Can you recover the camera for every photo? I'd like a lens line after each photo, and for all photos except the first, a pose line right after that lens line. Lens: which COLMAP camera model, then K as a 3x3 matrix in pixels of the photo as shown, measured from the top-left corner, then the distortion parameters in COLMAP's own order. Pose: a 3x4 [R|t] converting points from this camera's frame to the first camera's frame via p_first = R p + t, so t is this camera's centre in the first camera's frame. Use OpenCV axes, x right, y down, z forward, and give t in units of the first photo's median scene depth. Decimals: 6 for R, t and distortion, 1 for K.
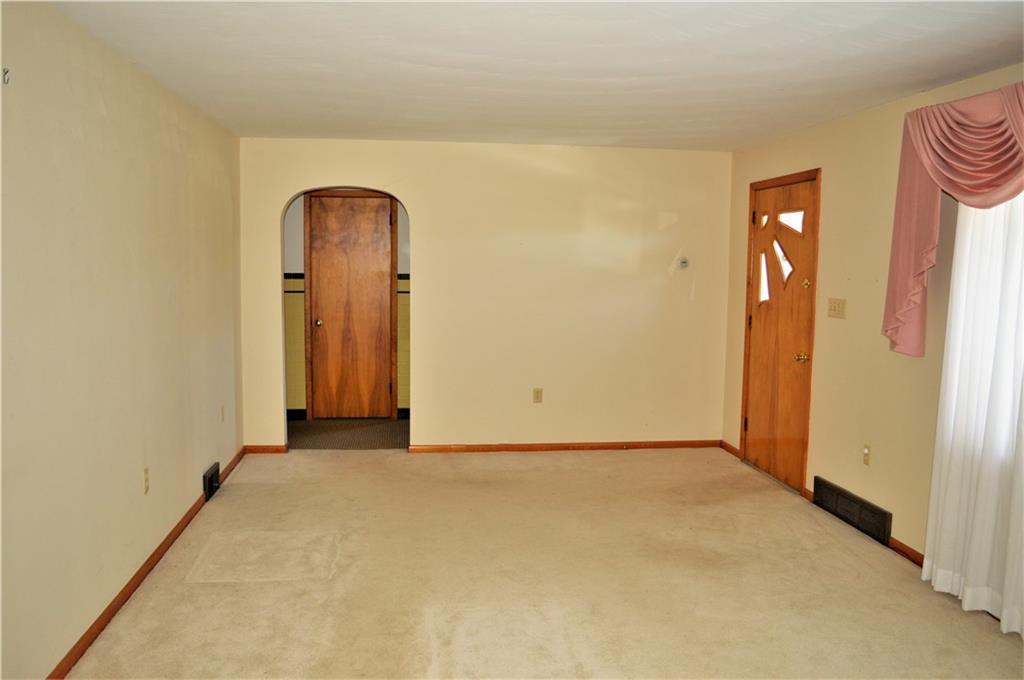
lens RADIAL K [[823.4, 0, 512.0], [0, 823.4, 340.0], [0, 0, 1]] dist [-0.075105, 0.004718]
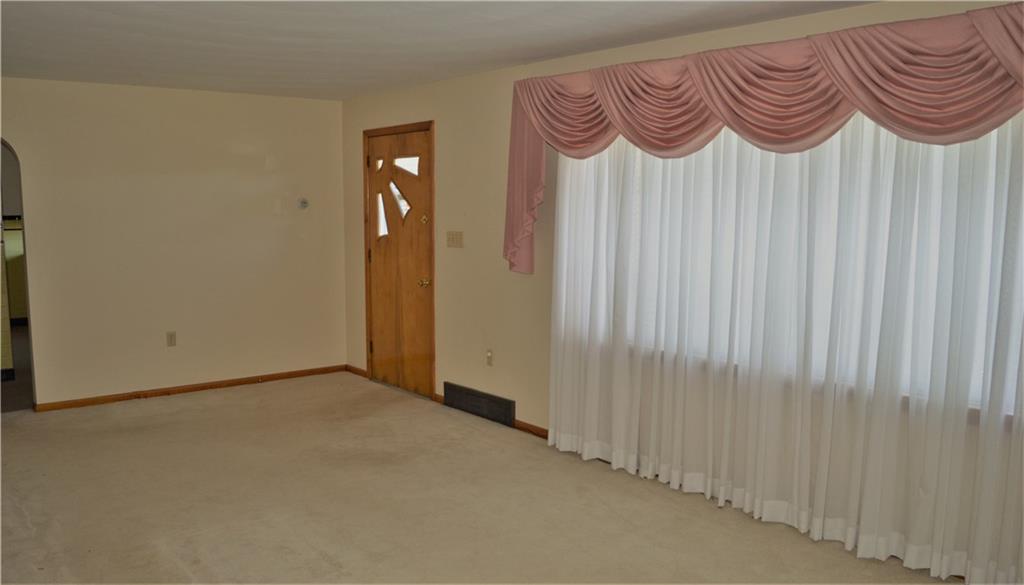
lens RADIAL K [[812.8, 0, 512.0], [0, 812.8, 292.5], [0, 0, 1]] dist [-0.007751, 0.000579]
pose [[0.863183, -0.068886, 0.500169, -0.125131], [0.060044, 0.997624, 0.033775, 0.003665], [-0.501307, 0.000878, 0.865269, -0.072686]]
